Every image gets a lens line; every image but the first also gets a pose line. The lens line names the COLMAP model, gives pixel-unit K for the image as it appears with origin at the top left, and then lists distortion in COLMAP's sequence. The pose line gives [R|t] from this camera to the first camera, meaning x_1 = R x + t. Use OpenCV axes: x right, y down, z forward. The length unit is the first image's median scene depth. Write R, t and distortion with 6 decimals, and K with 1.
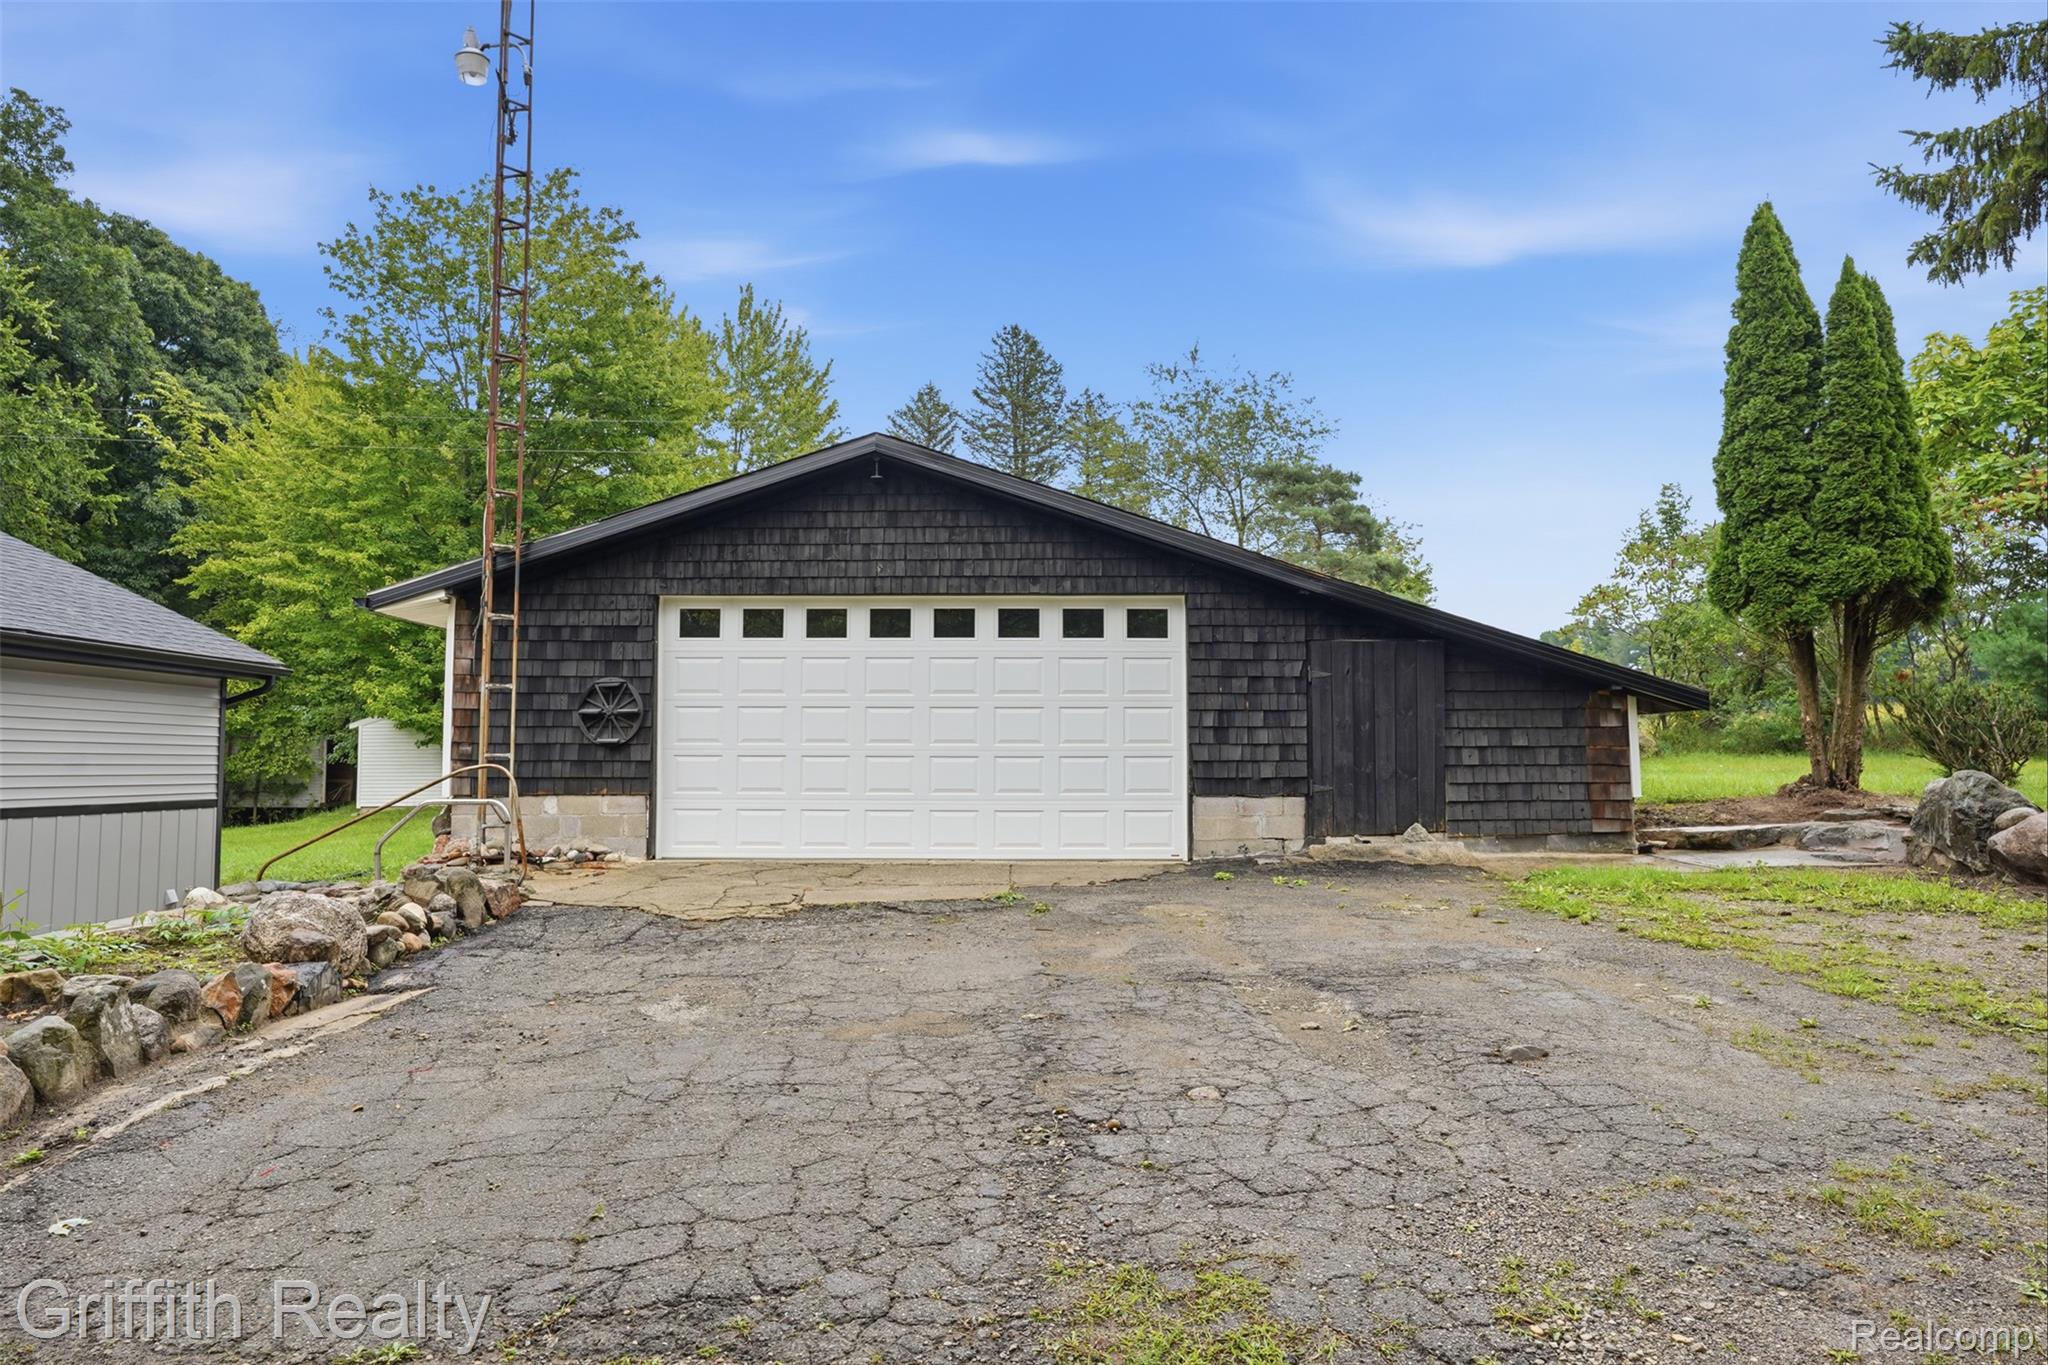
lens RADIAL K [[1280.4, 0, 1022.3], [0, 1280.4, 681.9], [0, 0, 1]] dist [-0.000790, 0.006383]
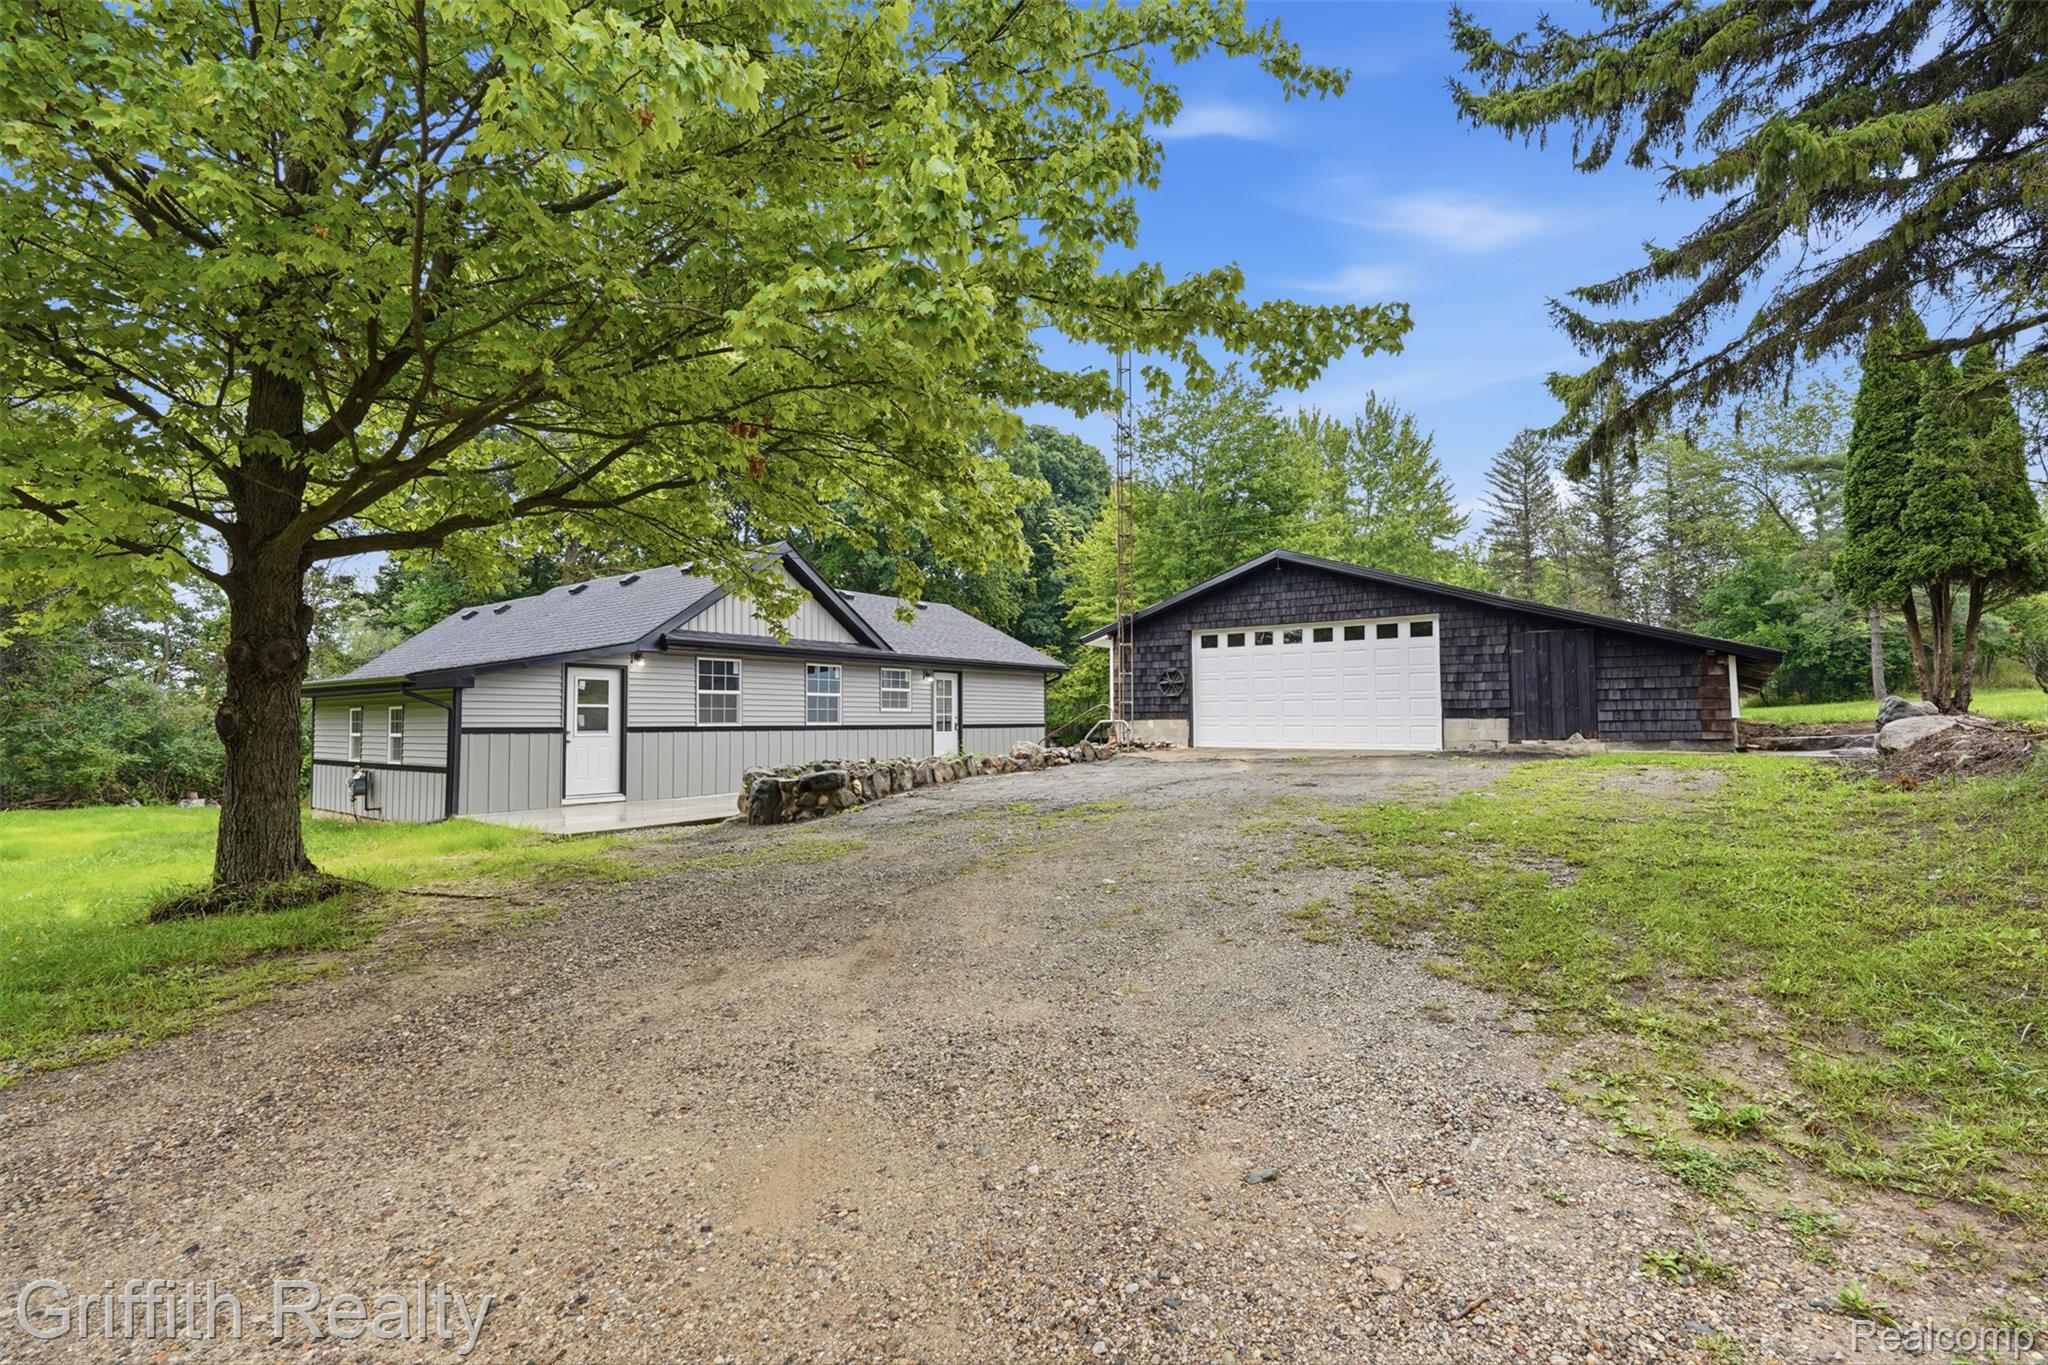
lens RADIAL K [[1280.4, 0, 1024.8], [0, 1280.4, 684.3], [0, 0, 1]] dist [-0.000790, 0.006383]
pose [[0.770760, -0.026941, -0.636556, 0.839882], [0.044362, 0.998950, 0.011437, -0.010884], [0.635579, -0.037054, 0.771146, -0.840637]]
